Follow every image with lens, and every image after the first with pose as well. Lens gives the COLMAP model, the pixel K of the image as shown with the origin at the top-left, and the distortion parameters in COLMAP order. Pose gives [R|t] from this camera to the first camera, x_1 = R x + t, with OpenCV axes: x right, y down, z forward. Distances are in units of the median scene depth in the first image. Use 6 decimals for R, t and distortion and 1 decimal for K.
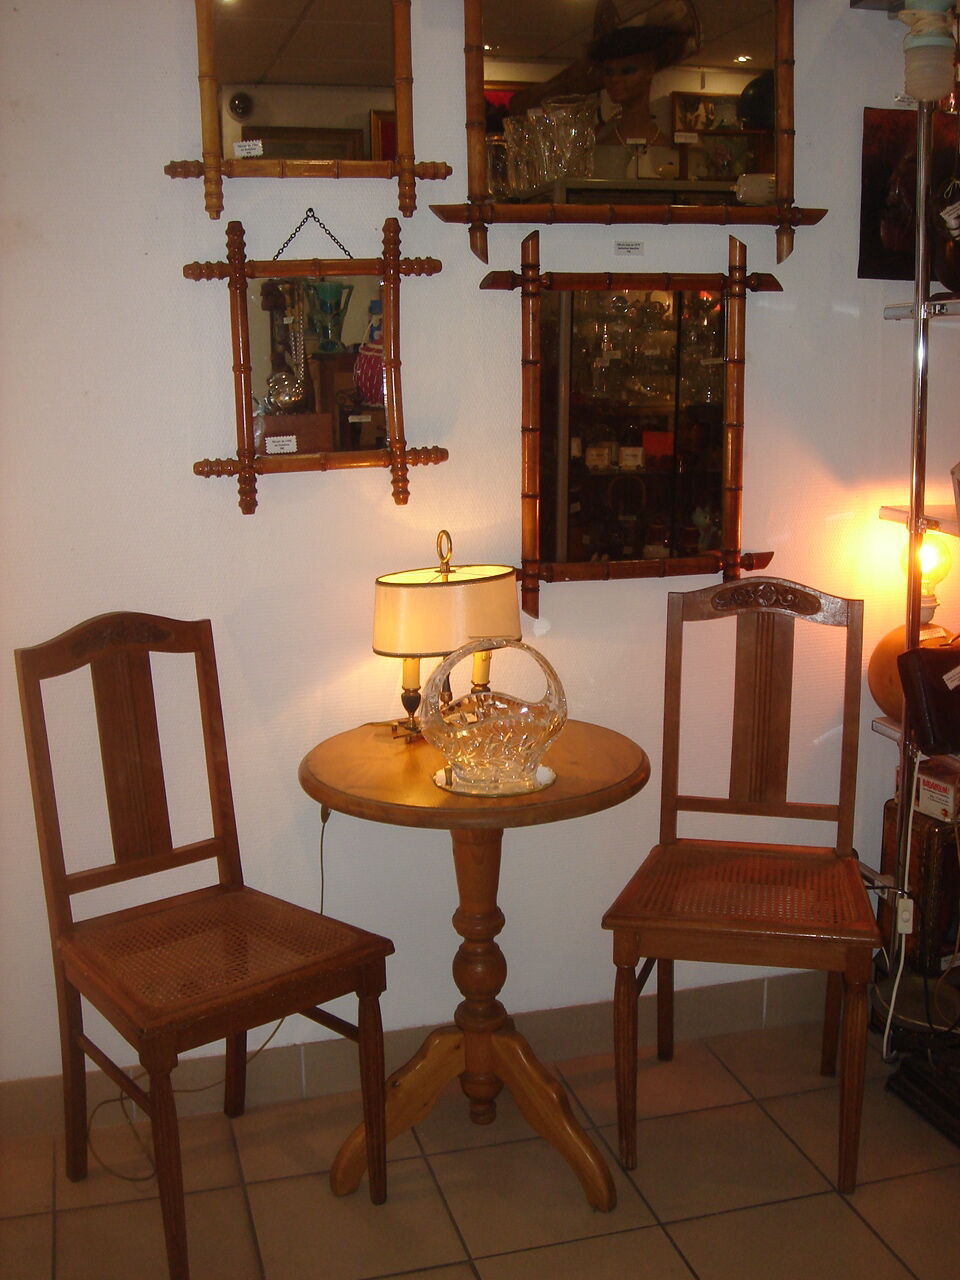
lens RADIAL K [[1460.4, 0, 480.3], [0, 1460.4, 627.1], [0, 0, 1]] dist [-0.137348, 0.000000]
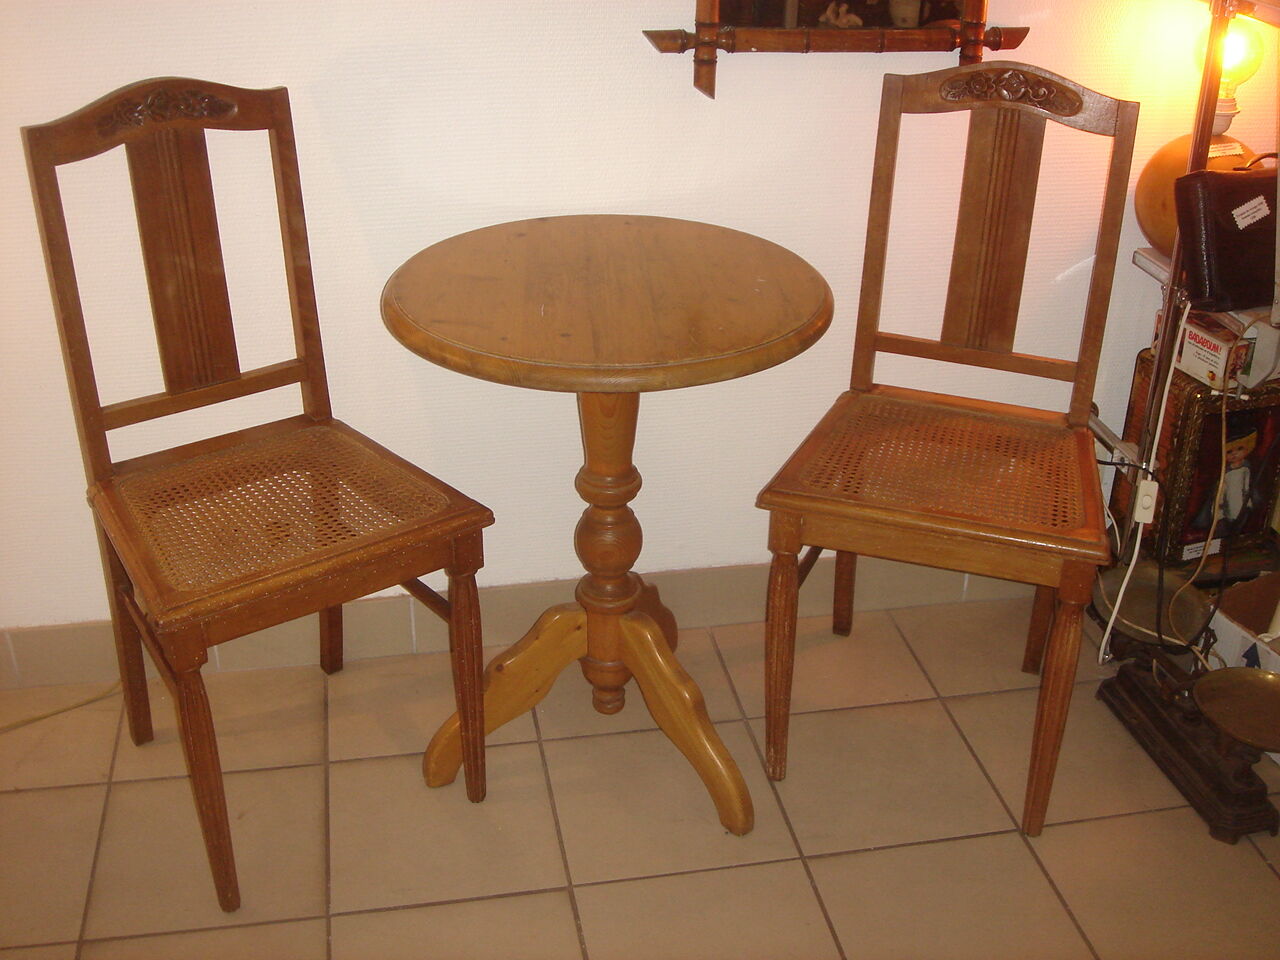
lens RADIAL K [[1460.4, 0, 626.5], [0, 1460.4, 458.6], [0, 0, 1]] dist [-0.137348, 0.000000]
pose [[0.995702, 0.063656, -0.067265, 0.061053], [-0.043125, 0.961469, 0.271510, -0.030950], [0.081957, -0.267442, 0.960082, 0.219834]]
